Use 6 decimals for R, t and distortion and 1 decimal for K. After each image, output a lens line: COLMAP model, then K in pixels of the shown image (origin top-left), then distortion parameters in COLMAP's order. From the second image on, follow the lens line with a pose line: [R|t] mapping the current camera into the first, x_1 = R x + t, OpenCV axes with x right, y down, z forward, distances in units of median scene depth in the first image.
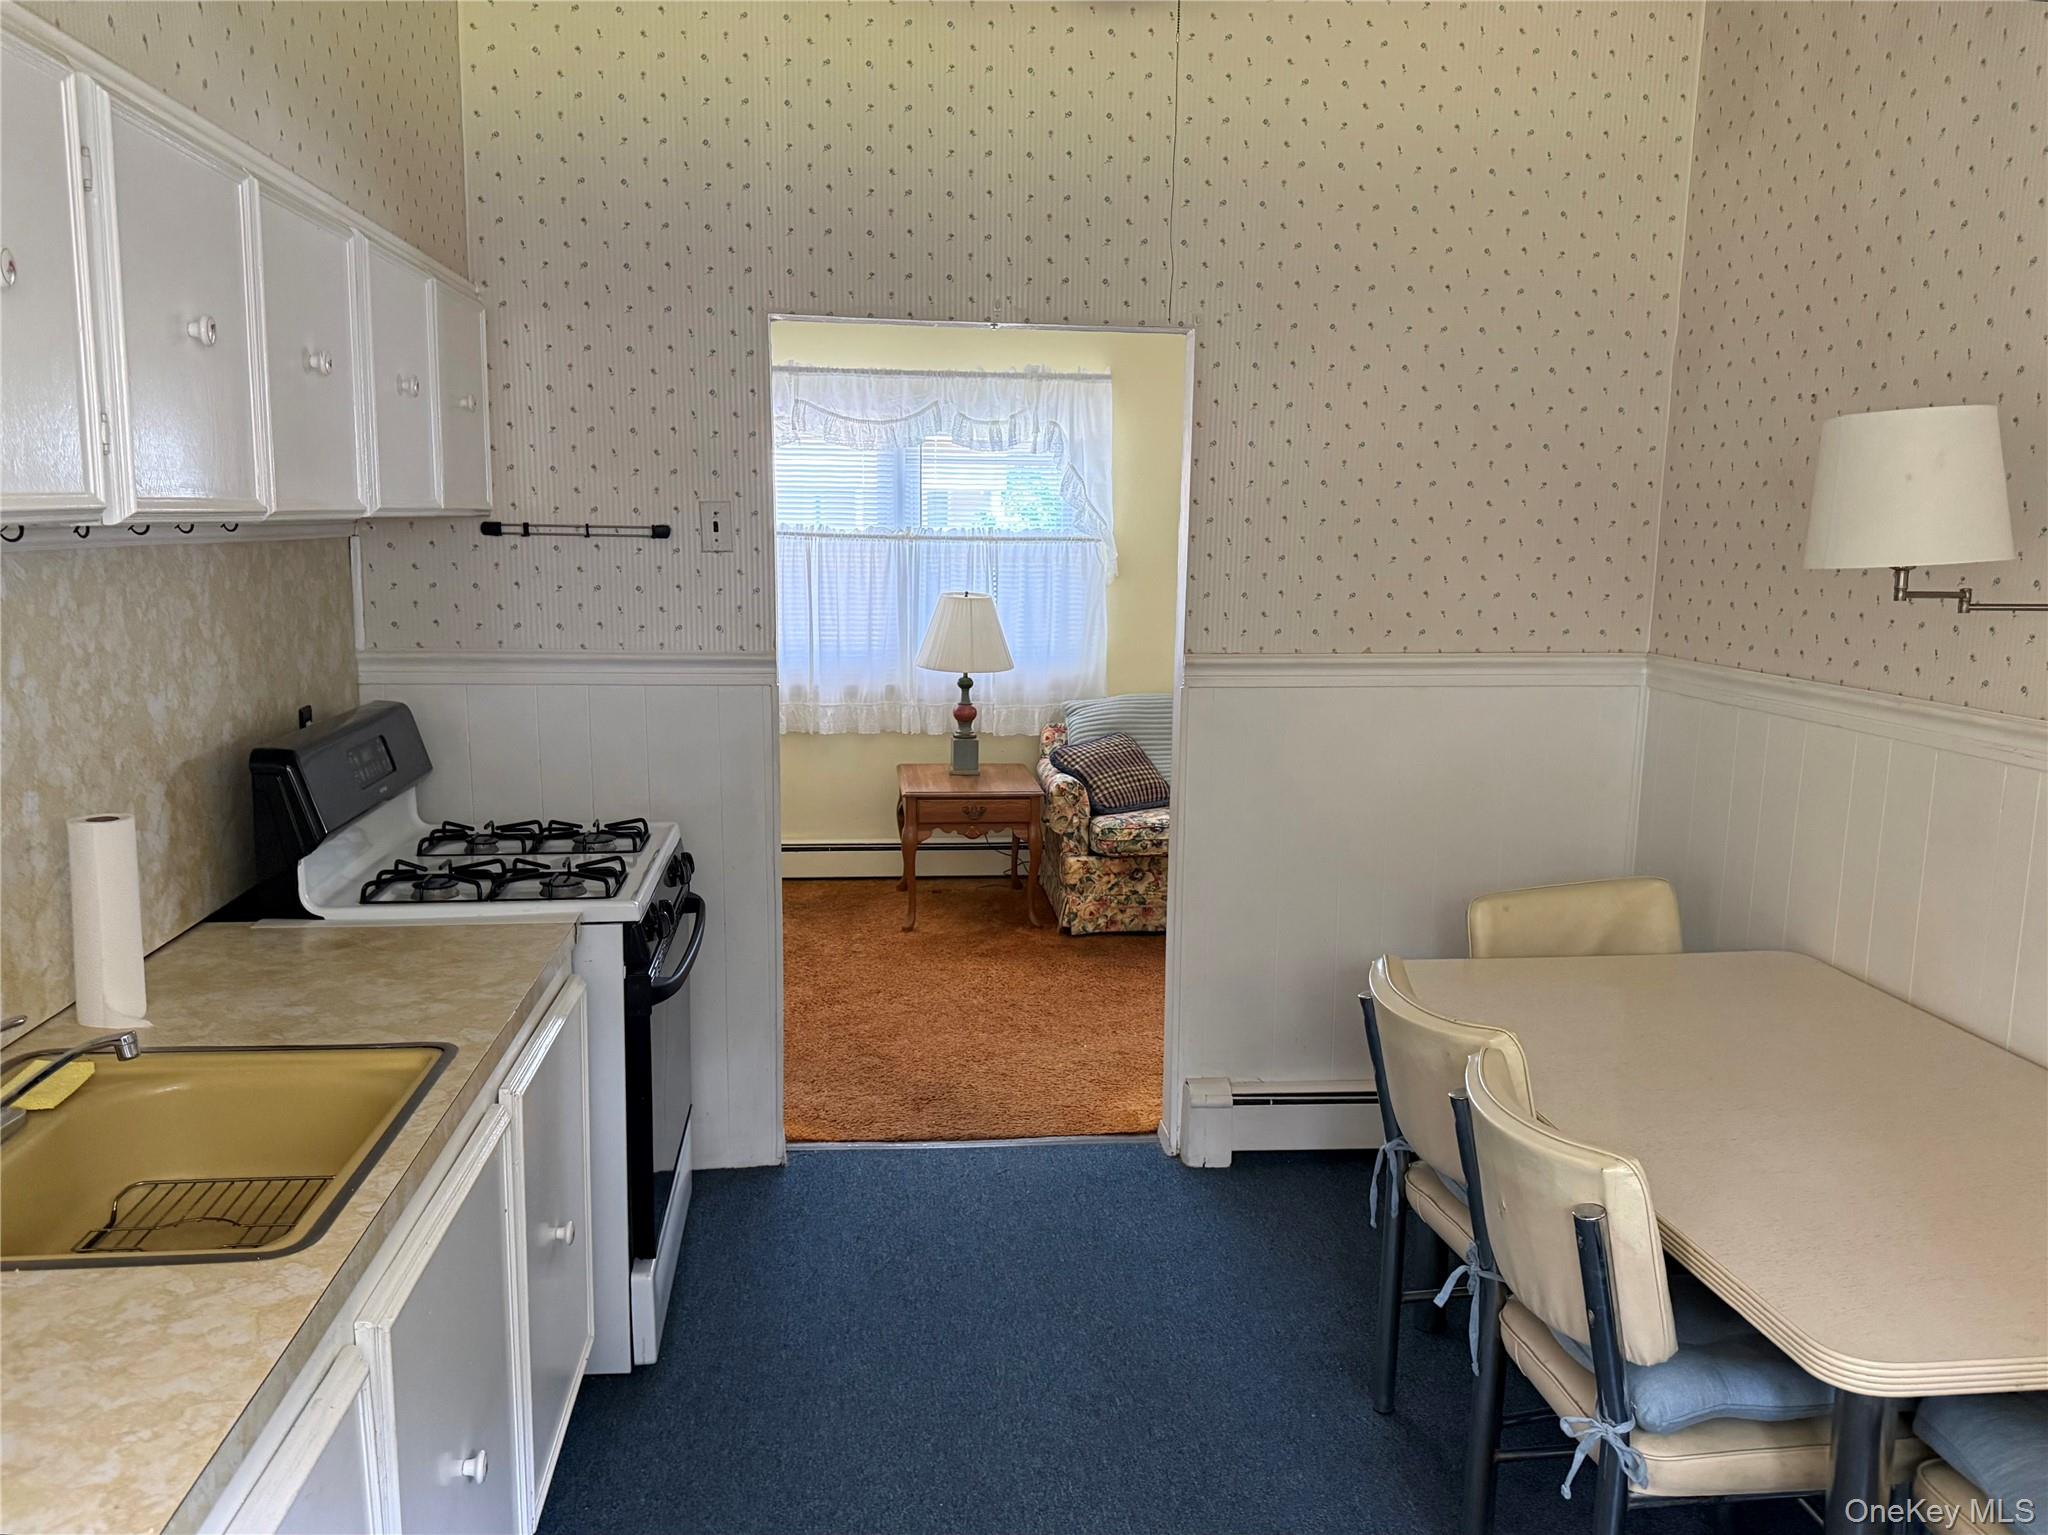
lens RADIAL K [[1412.0, 0, 1017.8], [0, 1412.0, 767.9], [0, 0, 1]] dist [0.002334, 0.000790]
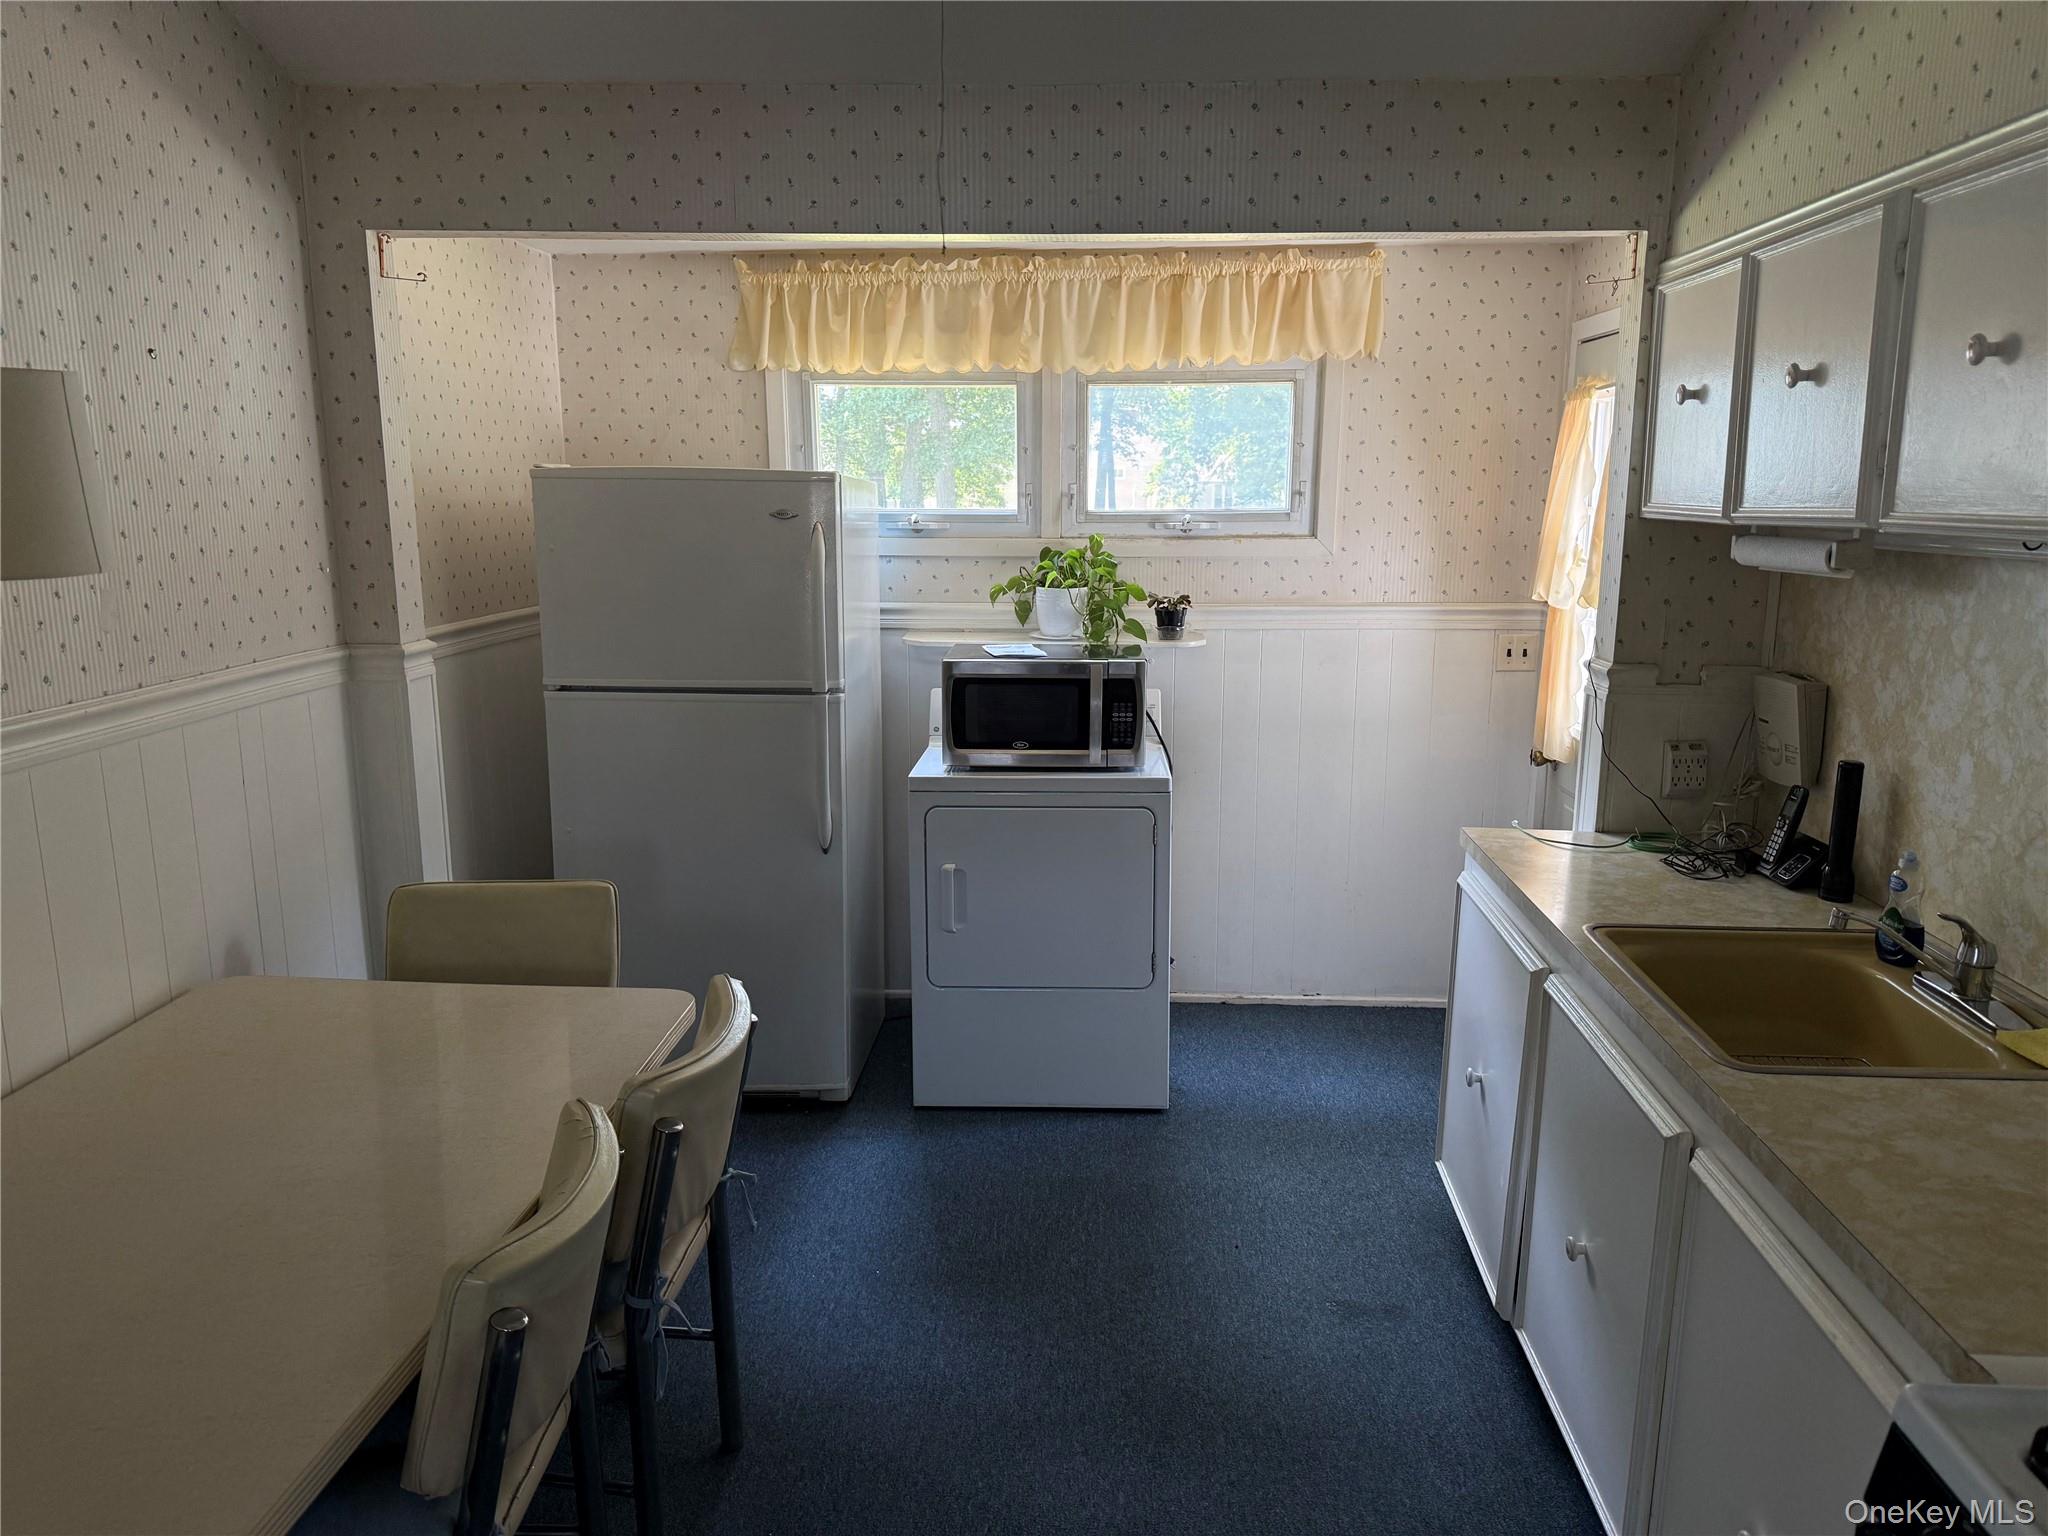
lens RADIAL K [[1412.0, 0, 1021.9], [0, 1412.0, 761.7], [0, 0, 1]] dist [0.002334, 0.000790]
pose [[-0.979891, -0.061600, 0.189789, -0.085391], [0.009025, 0.936498, 0.350556, -0.326374], [-0.199332, 0.345220, -0.917110, 1.795048]]
